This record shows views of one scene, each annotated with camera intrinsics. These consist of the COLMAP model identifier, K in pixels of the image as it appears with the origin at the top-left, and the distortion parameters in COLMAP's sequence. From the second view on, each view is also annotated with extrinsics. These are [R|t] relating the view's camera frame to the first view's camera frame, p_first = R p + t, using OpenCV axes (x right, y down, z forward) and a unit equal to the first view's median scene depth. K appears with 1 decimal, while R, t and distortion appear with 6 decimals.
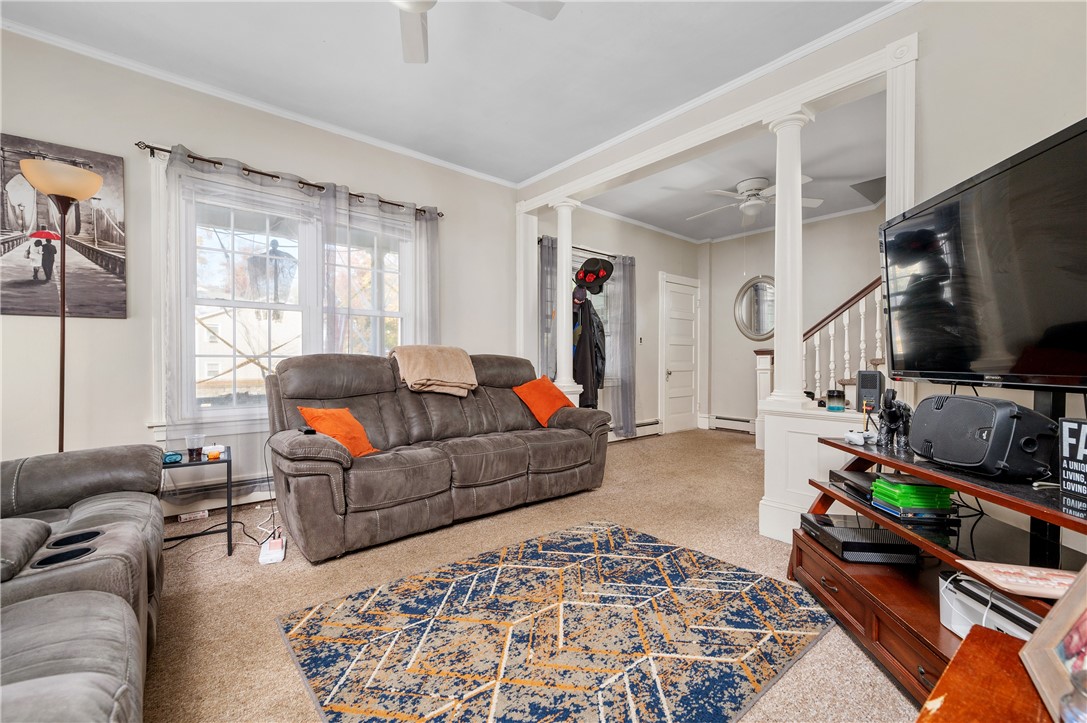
lens RADIAL K [[471.2, 0, 539.5], [0, 471.2, 361.0], [0, 0, 1]] dist [0.002016, 0.000041]
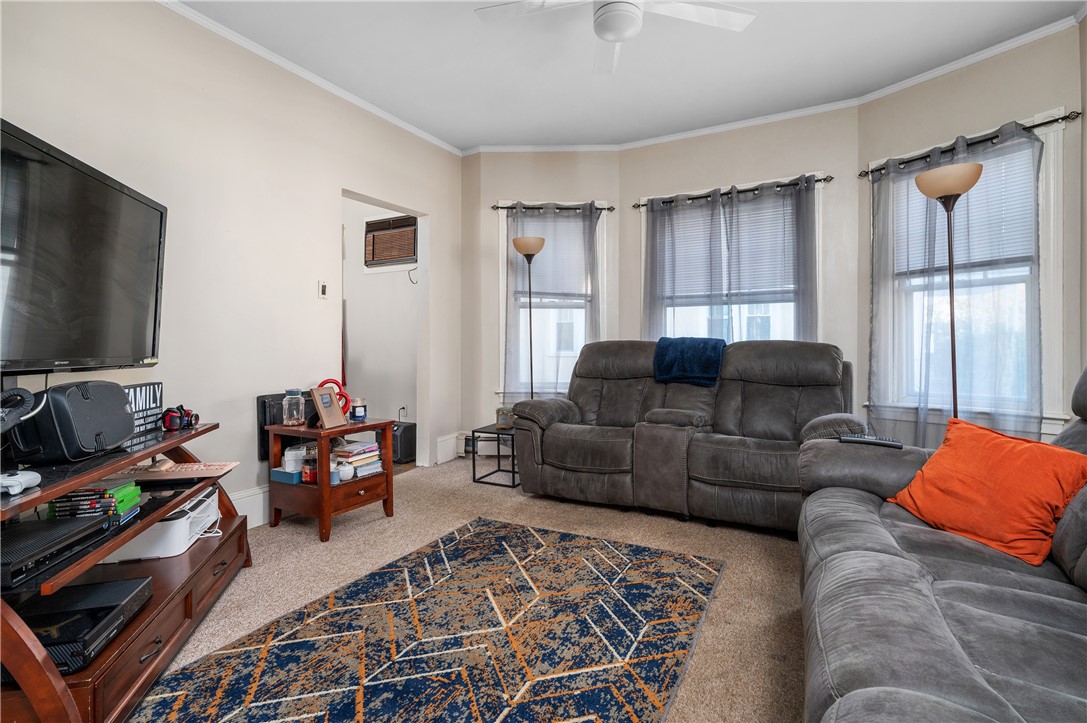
lens RADIAL K [[498.7, 0, 539.8], [0, 498.7, 355.3], [0, 0, 1]] dist [-0.002145, -0.000297]
pose [[-0.930163, 0.004032, -0.367124, 0.313863], [0.000988, 0.999964, 0.008480, 0.008207], [0.367144, 0.007525, -0.930134, 1.829314]]
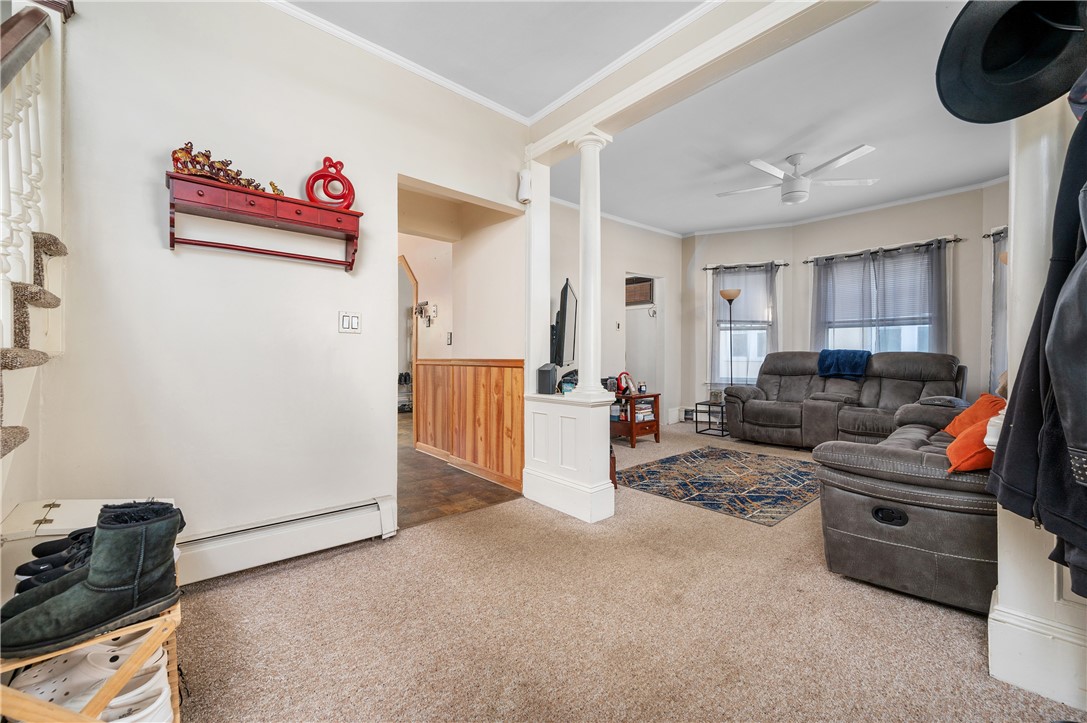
lens RADIAL K [[426.4, 0, 539.9], [0, 426.4, 356.5], [0, 0, 1]] dist [-0.000017, -0.000221]
pose [[-0.999988, -0.000417, -0.004904, 0.896360], [-0.000430, 0.999996, 0.002653, -0.006898], [0.004903, 0.002655, -0.999984, 2.776536]]
